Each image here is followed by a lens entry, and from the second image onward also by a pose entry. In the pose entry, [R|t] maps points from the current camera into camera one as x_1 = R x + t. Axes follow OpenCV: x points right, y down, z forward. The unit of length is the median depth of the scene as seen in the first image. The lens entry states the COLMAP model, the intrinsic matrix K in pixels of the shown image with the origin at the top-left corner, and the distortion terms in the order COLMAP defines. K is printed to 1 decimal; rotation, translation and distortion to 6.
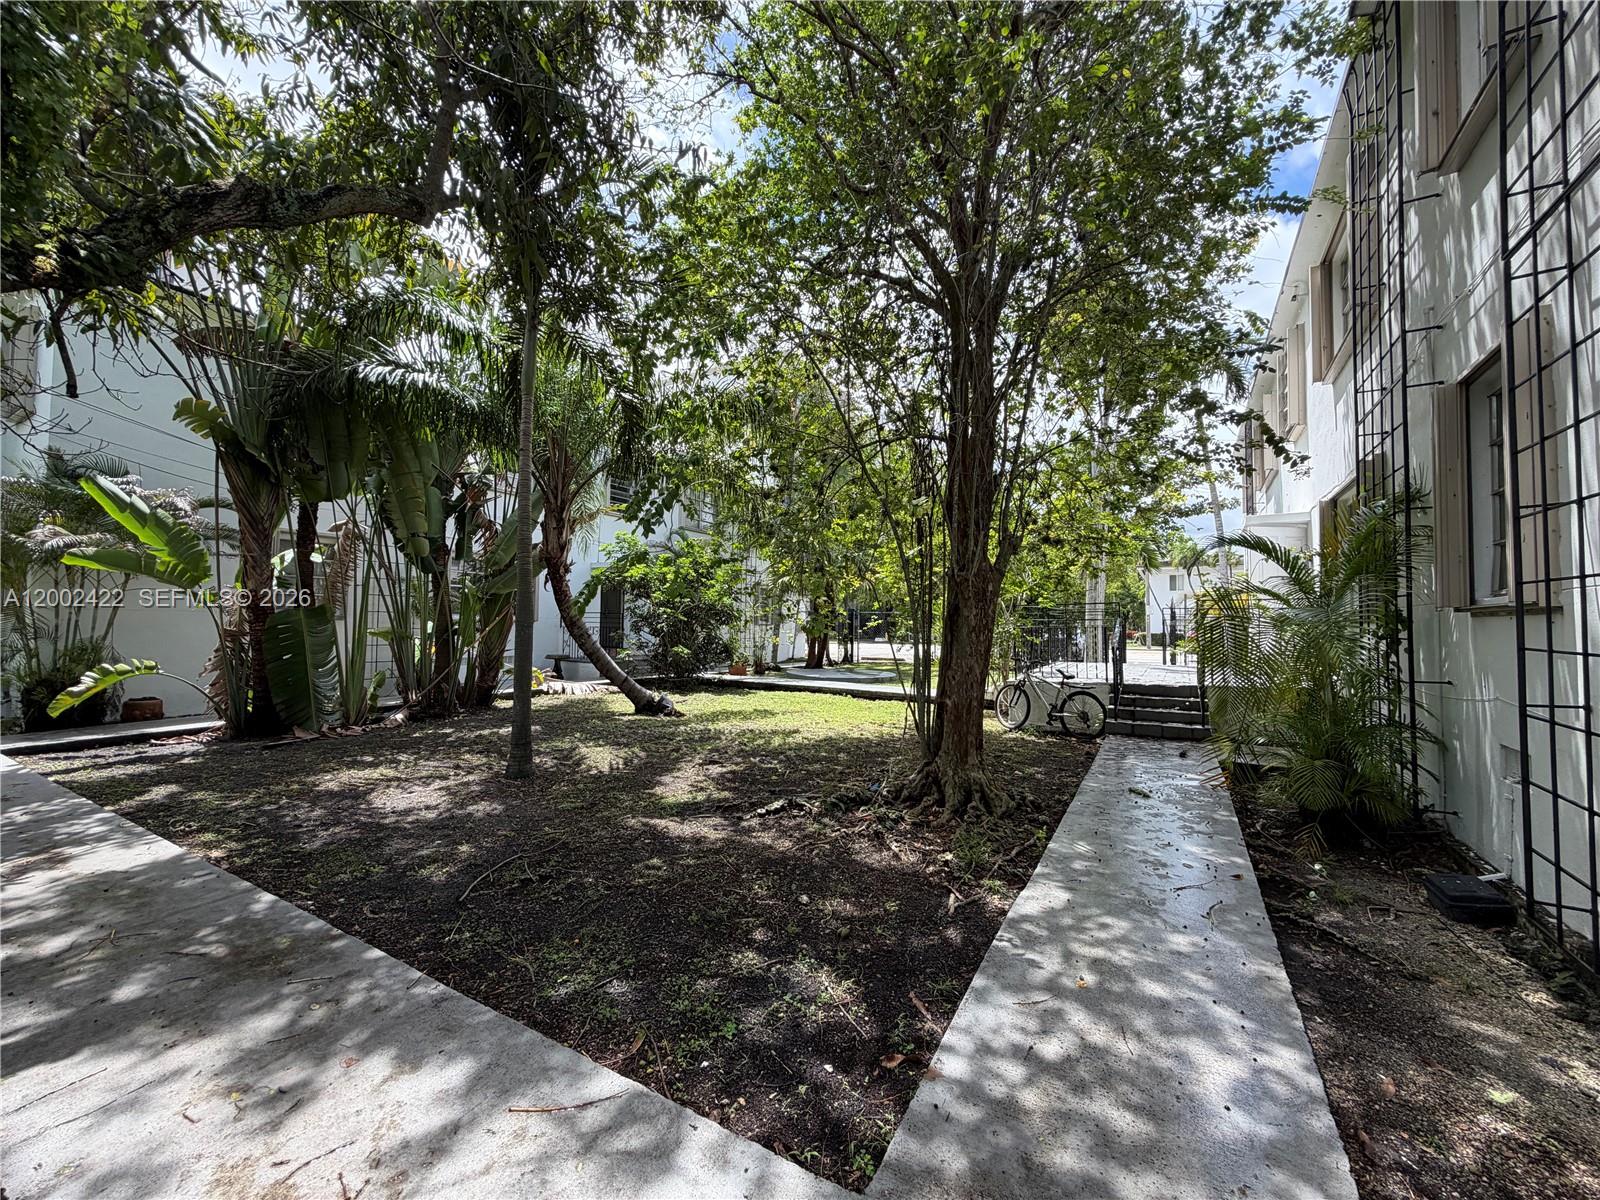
lens RADIAL K [[639.8, 0, 797.5], [0, 639.8, 598.8], [0, 0, 1]] dist [-0.001319, 0.000438]
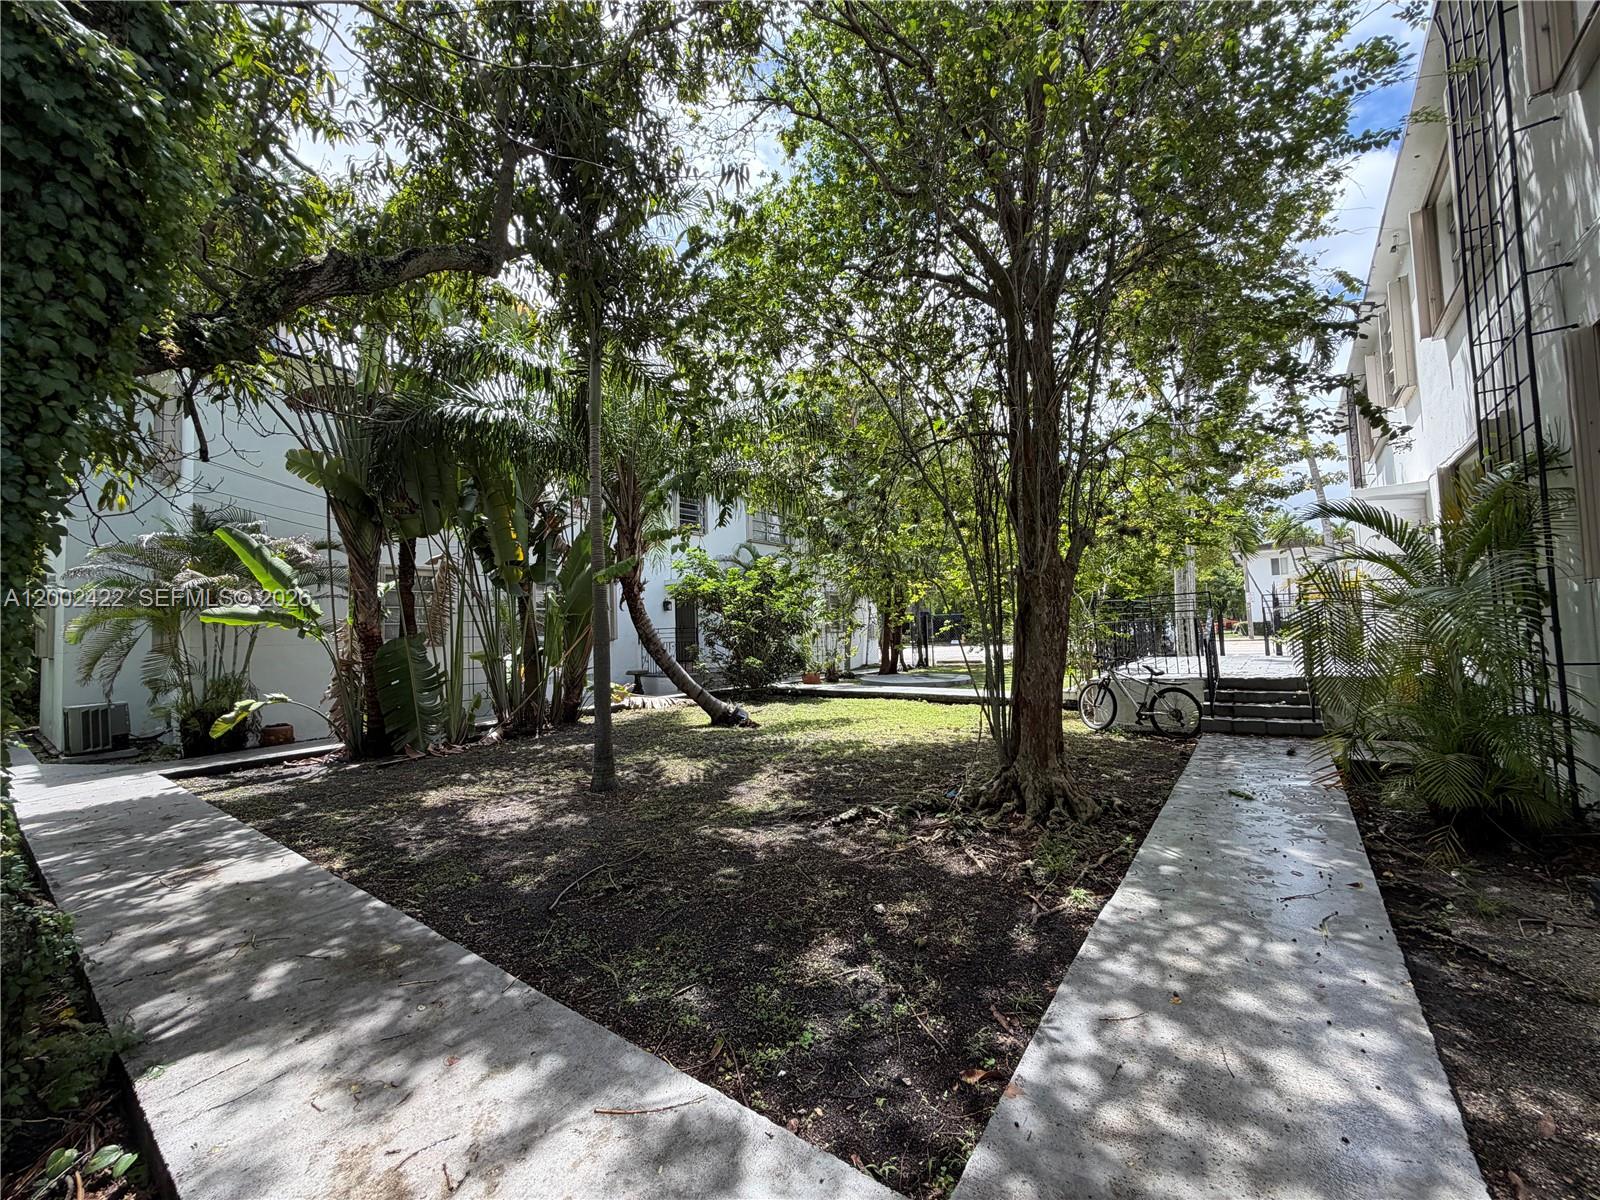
lens RADIAL K [[639.8, 0, 797.5], [0, 639.8, 598.8], [0, 0, 1]] dist [-0.001319, 0.000438]
pose [[0.992276, -0.051685, -0.112774, 0.012077], [0.050354, 0.998624, -0.014615, -0.000887], [0.113374, 0.008824, 0.993513, -0.001694]]
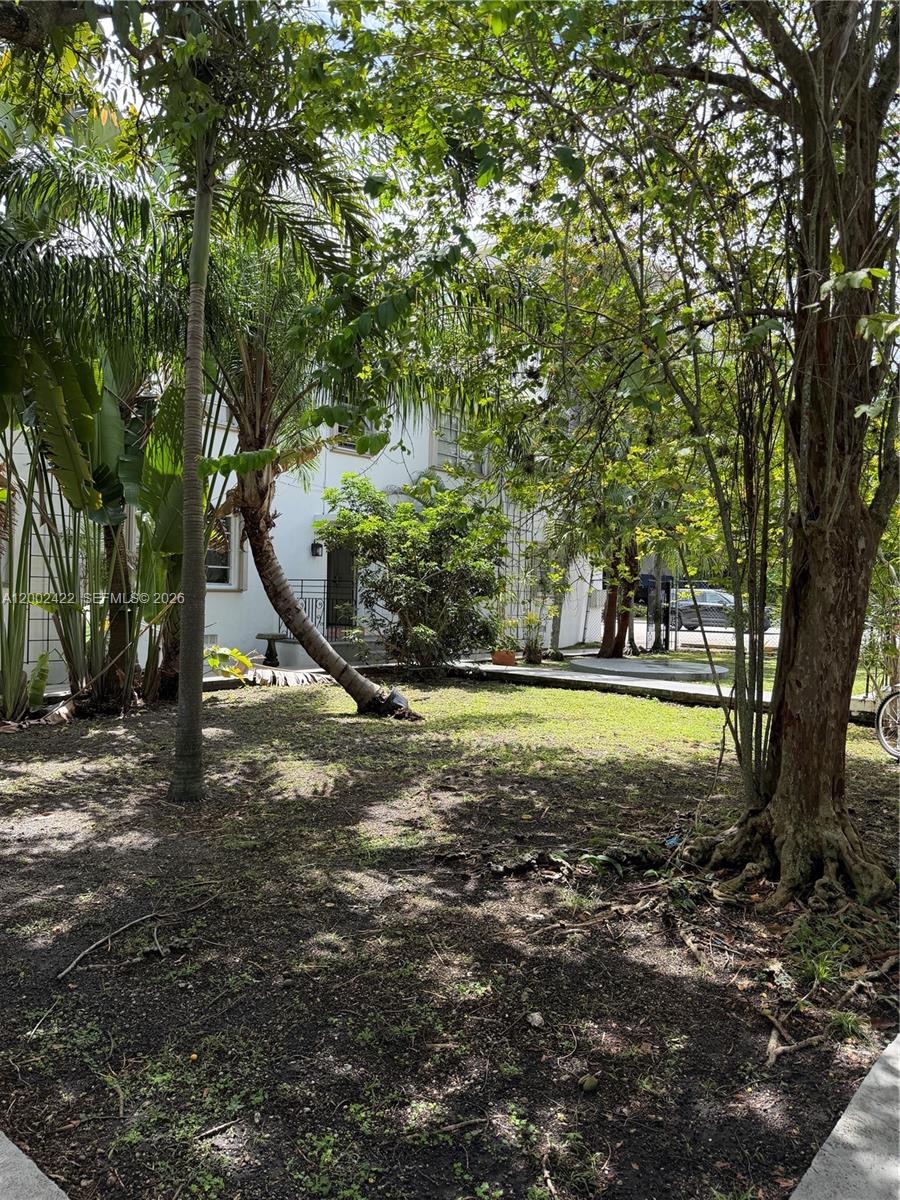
lens RADIAL K [[834.5, 0, 453.6], [0, 834.5, 595.7], [0, 0, 1]] dist [0.121364, -0.194633]
pose [[0.984641, 0.008855, -0.174369, 0.044800], [-0.001889, 0.999195, 0.040073, 0.000186], [0.174584, -0.039128, 0.983865, 0.086563]]
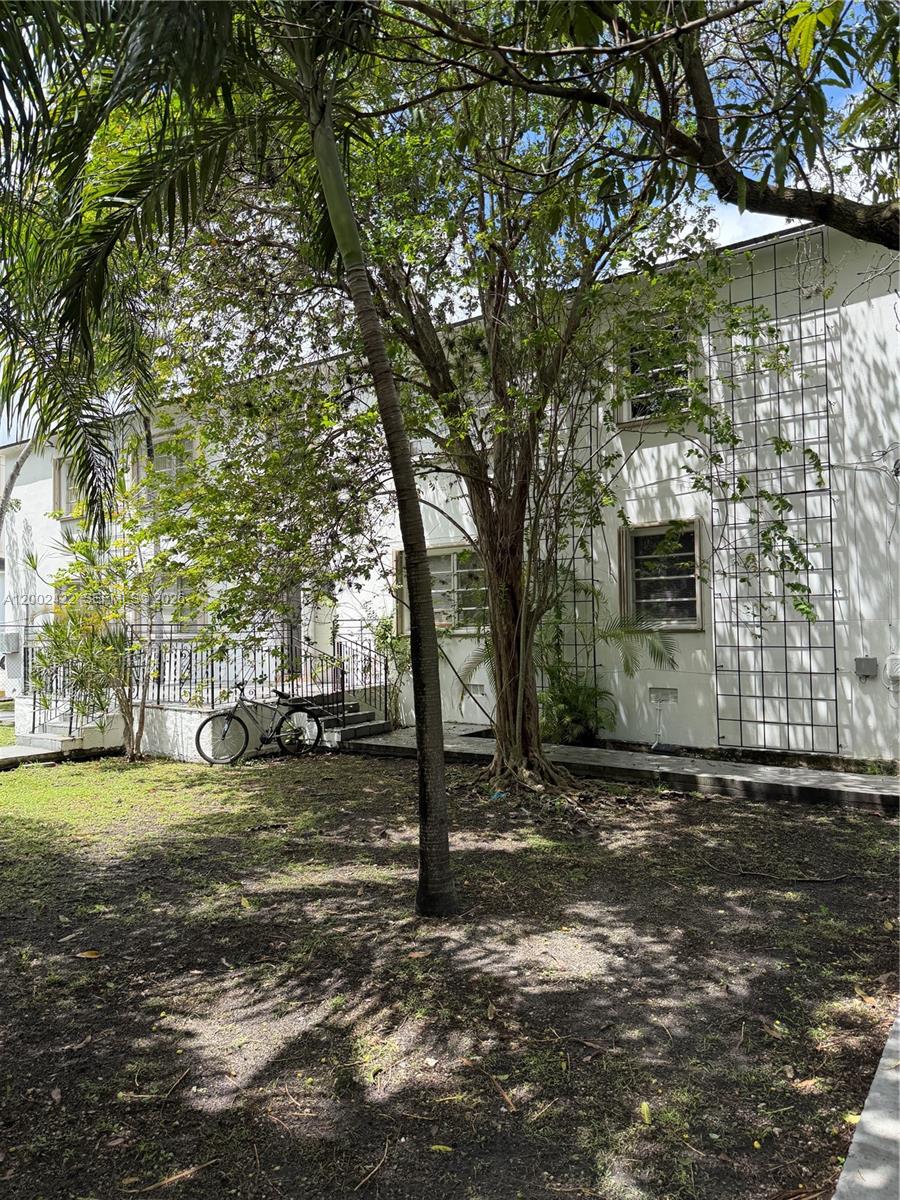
lens RADIAL K [[834.5, 0, 453.6], [0, 834.5, 595.7], [0, 0, 1]] dist [0.121364, -0.194633]
pose [[0.054481, 0.028141, 0.998118, -1.304511], [-0.022520, 0.999383, -0.026948, -0.009264], [-0.998261, -0.021010, 0.055081, 0.965894]]
